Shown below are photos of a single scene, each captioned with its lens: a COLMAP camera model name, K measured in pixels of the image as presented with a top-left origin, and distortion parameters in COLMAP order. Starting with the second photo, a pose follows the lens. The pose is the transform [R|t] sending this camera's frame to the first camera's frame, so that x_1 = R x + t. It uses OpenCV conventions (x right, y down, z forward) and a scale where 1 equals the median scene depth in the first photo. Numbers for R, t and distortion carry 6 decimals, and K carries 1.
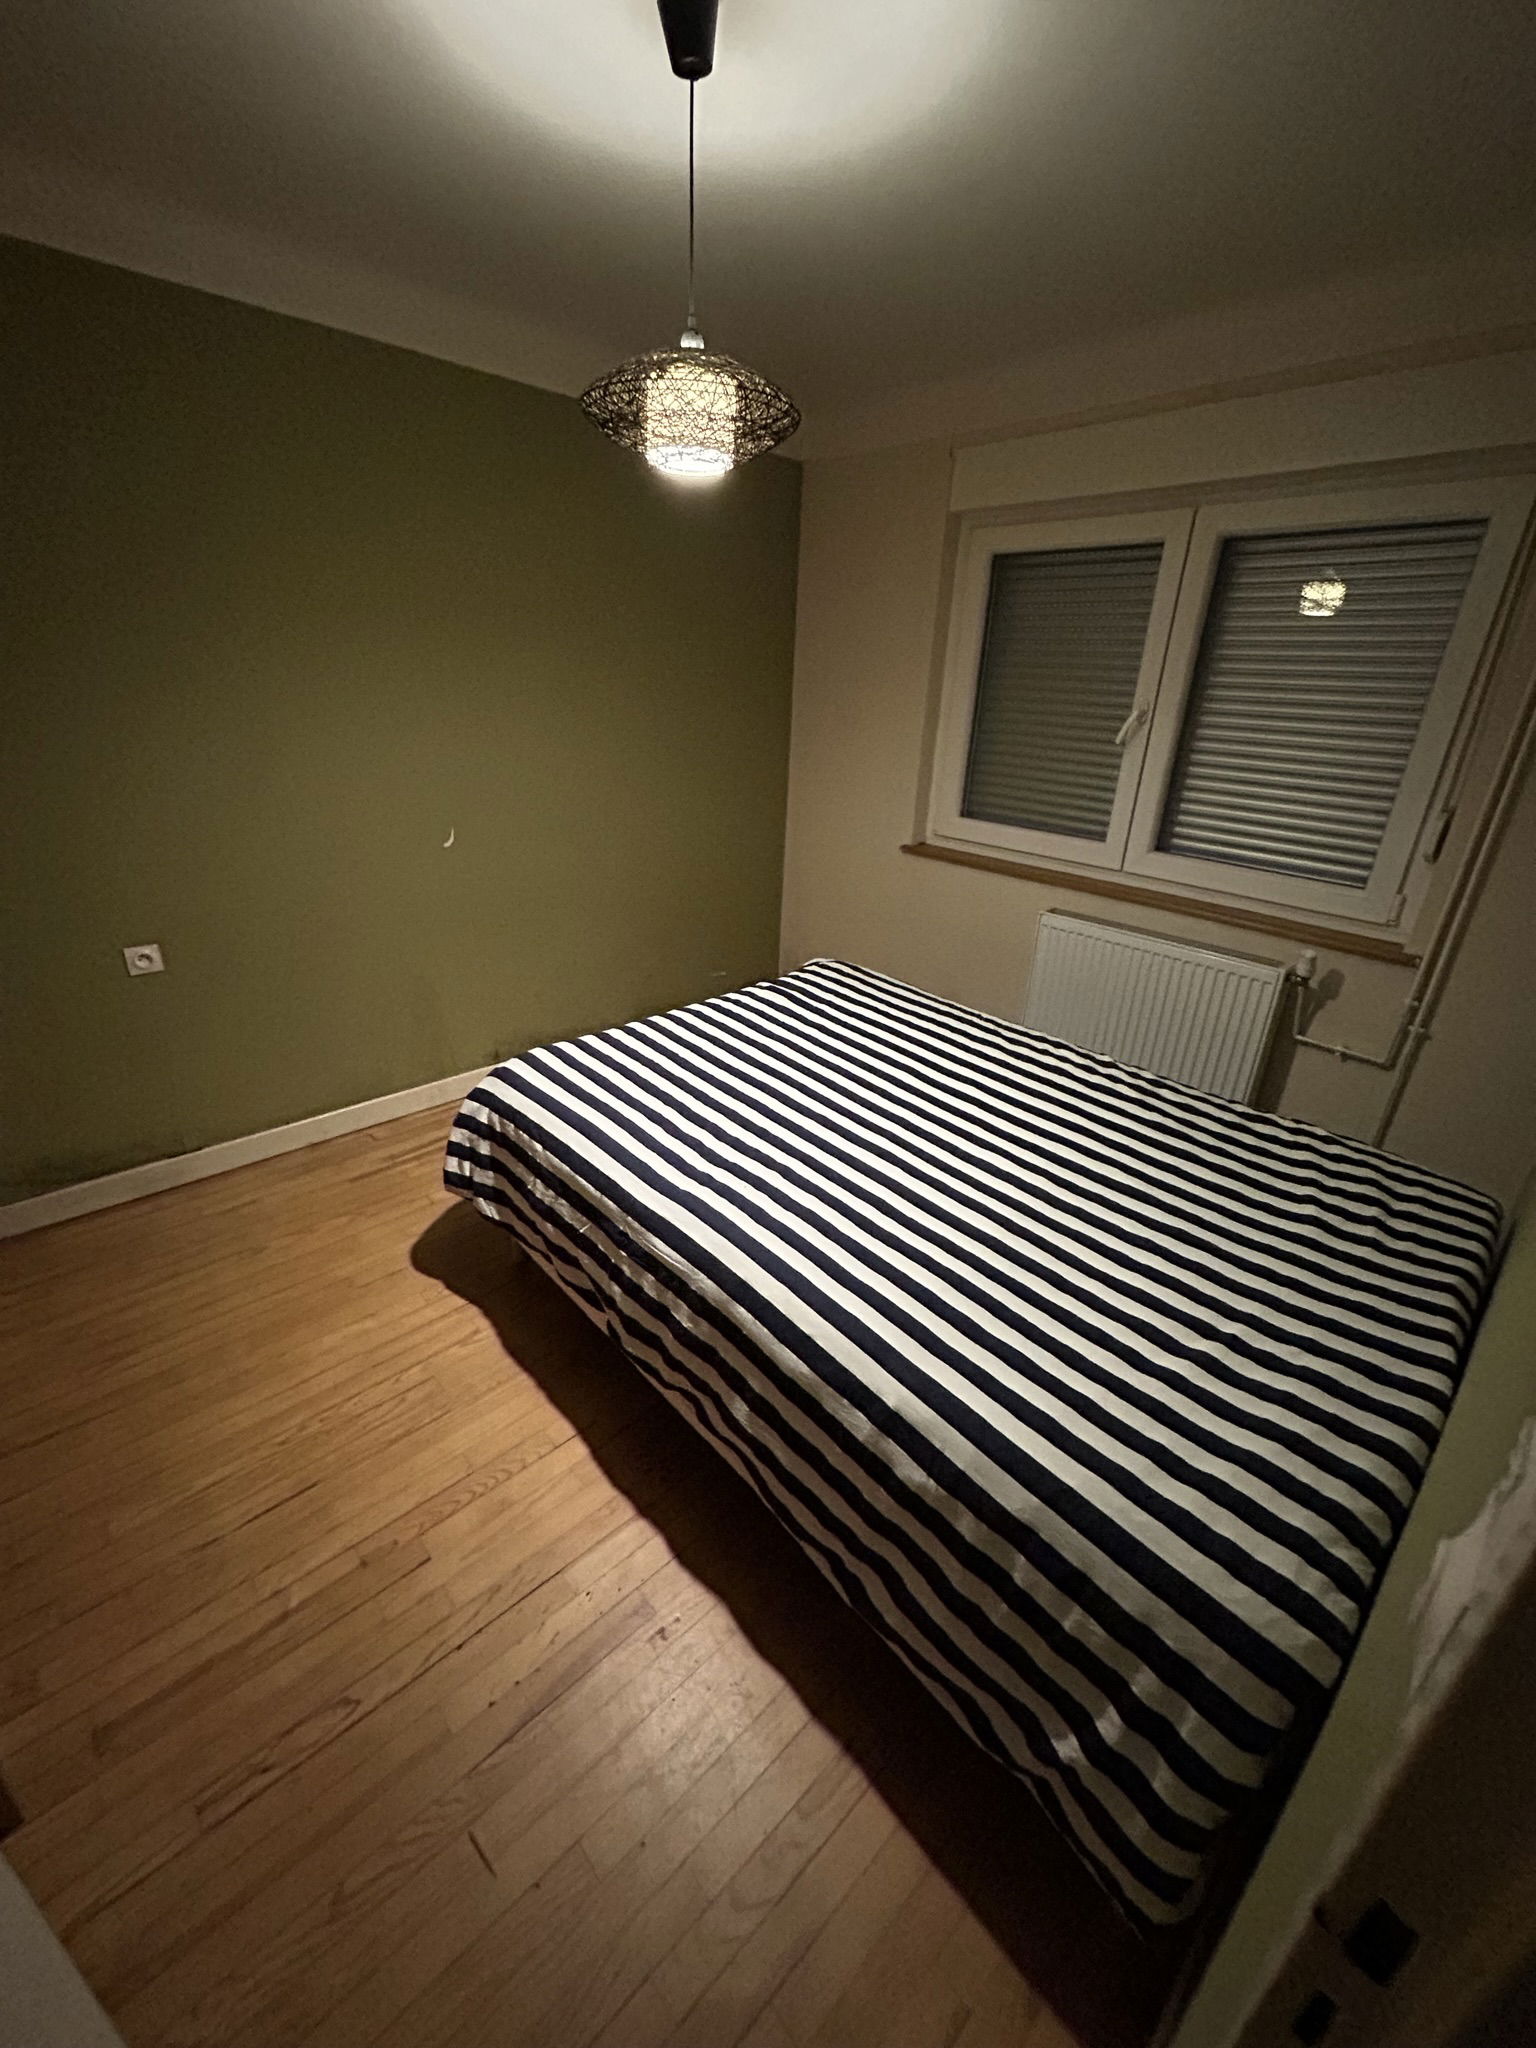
lens RADIAL K [[809.1, 0, 768.0], [0, 809.1, 1024.0], [0, 0, 1]] dist [-0.010012, 0.000410]
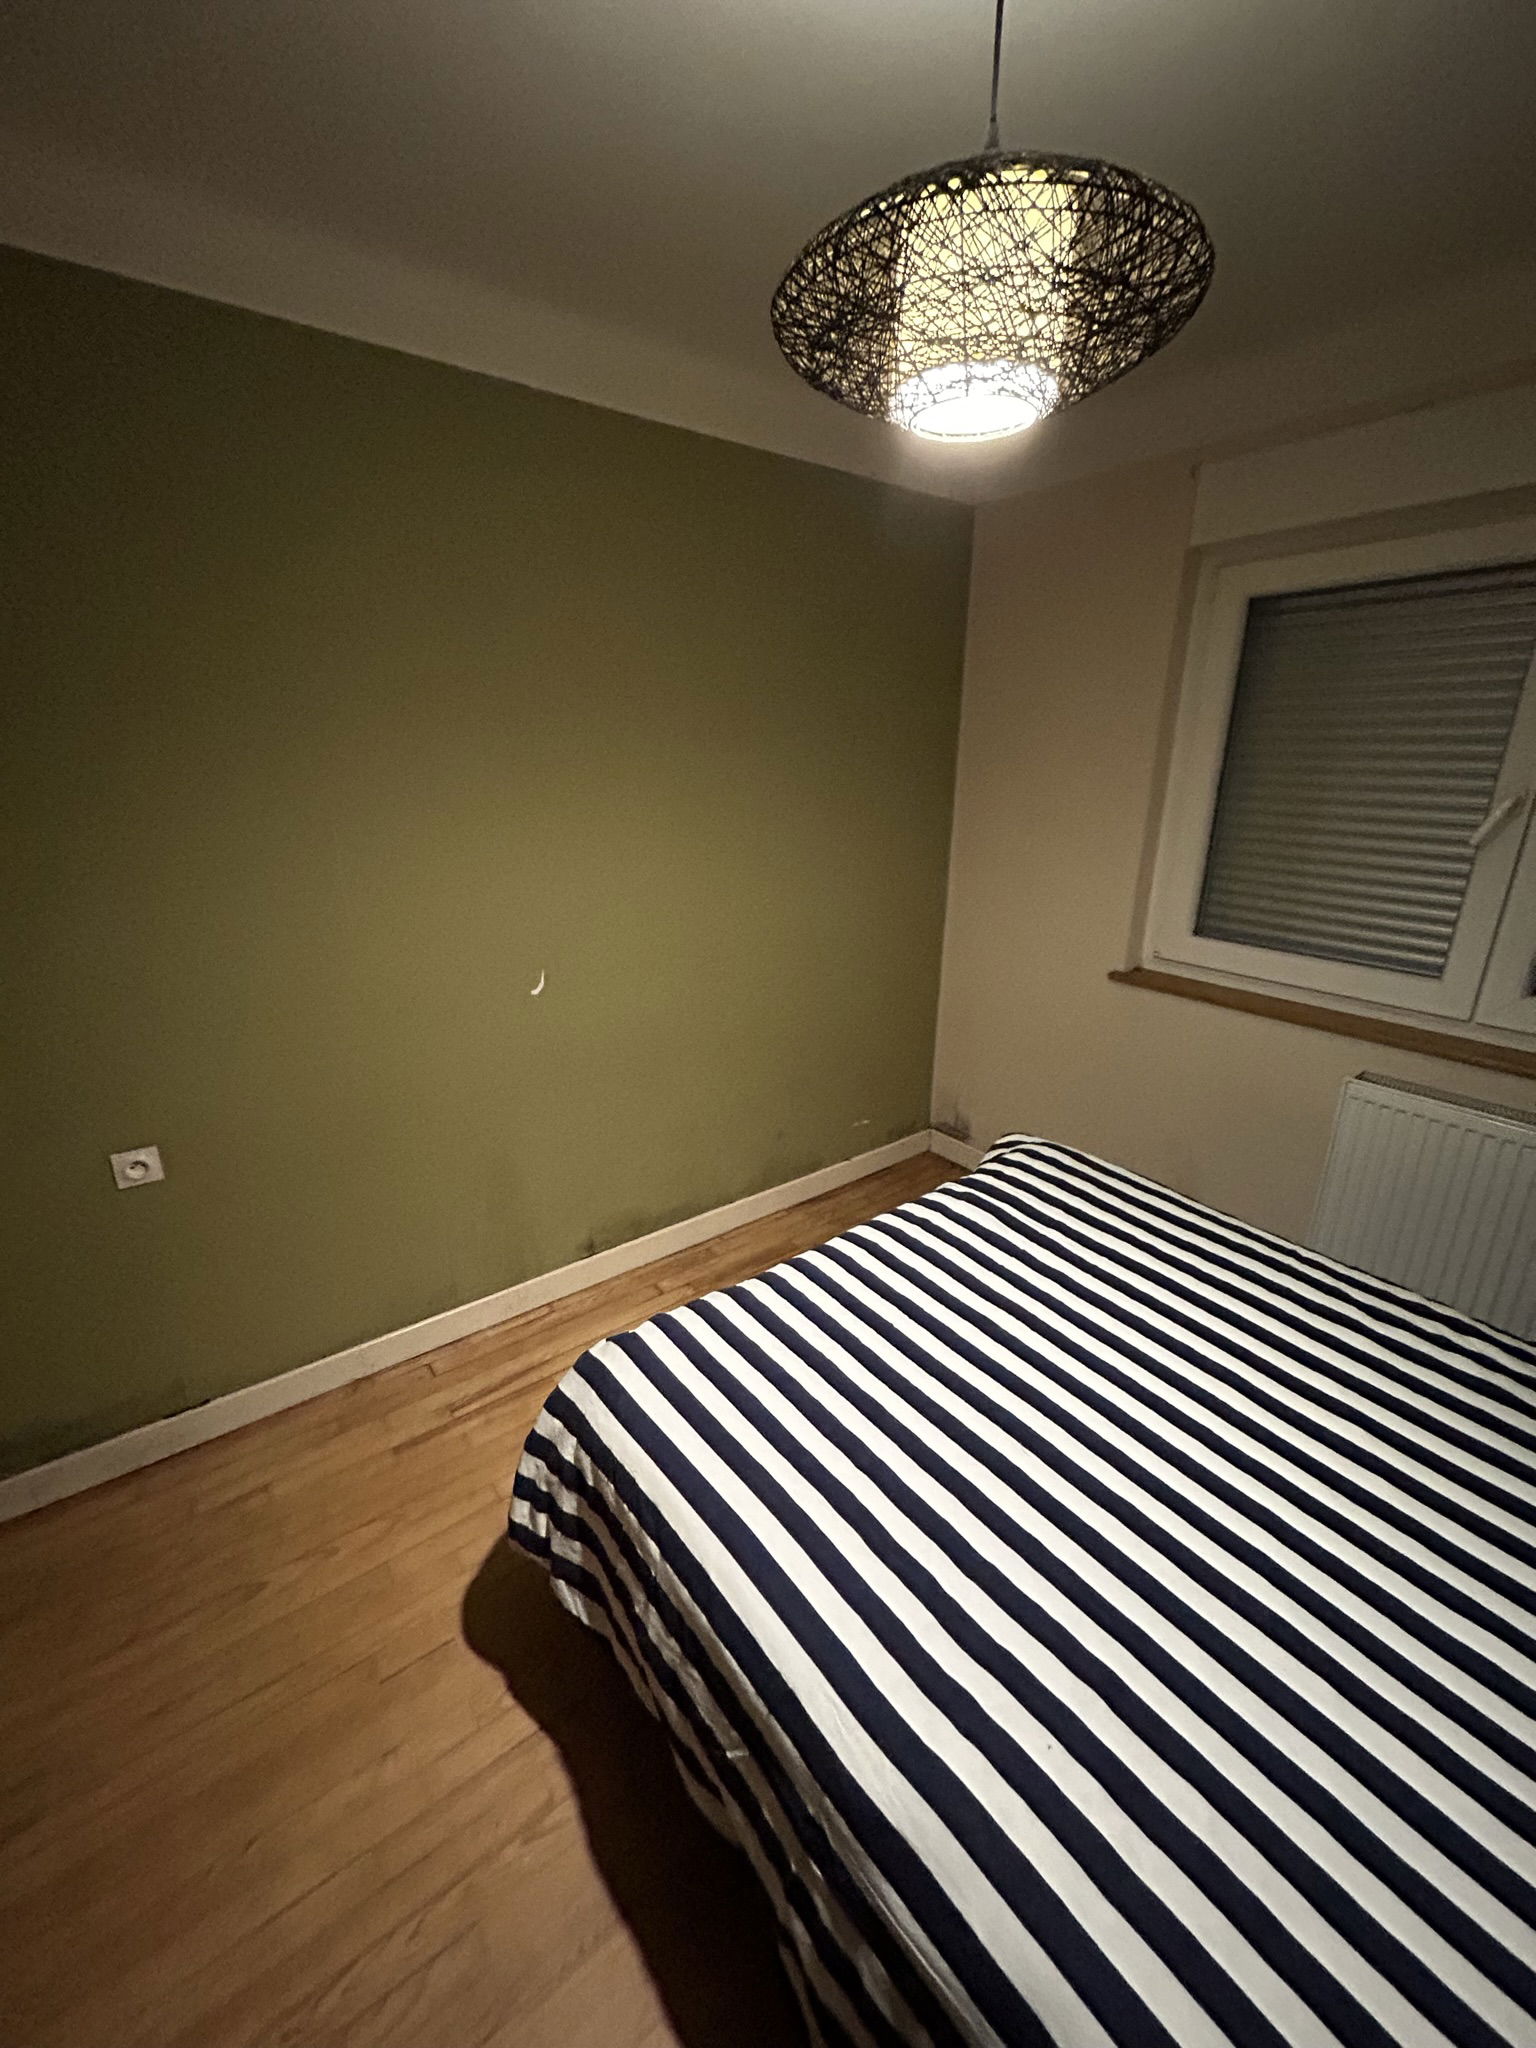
lens RADIAL K [[809.1, 0, 768.0], [0, 809.1, 1024.0], [0, 0, 1]] dist [-0.010012, 0.000410]
pose [[0.993951, -0.002591, -0.109793, -0.102116], [-0.006624, 0.996488, -0.083478, -0.147547], [0.109624, 0.083701, 0.990443, 0.293876]]
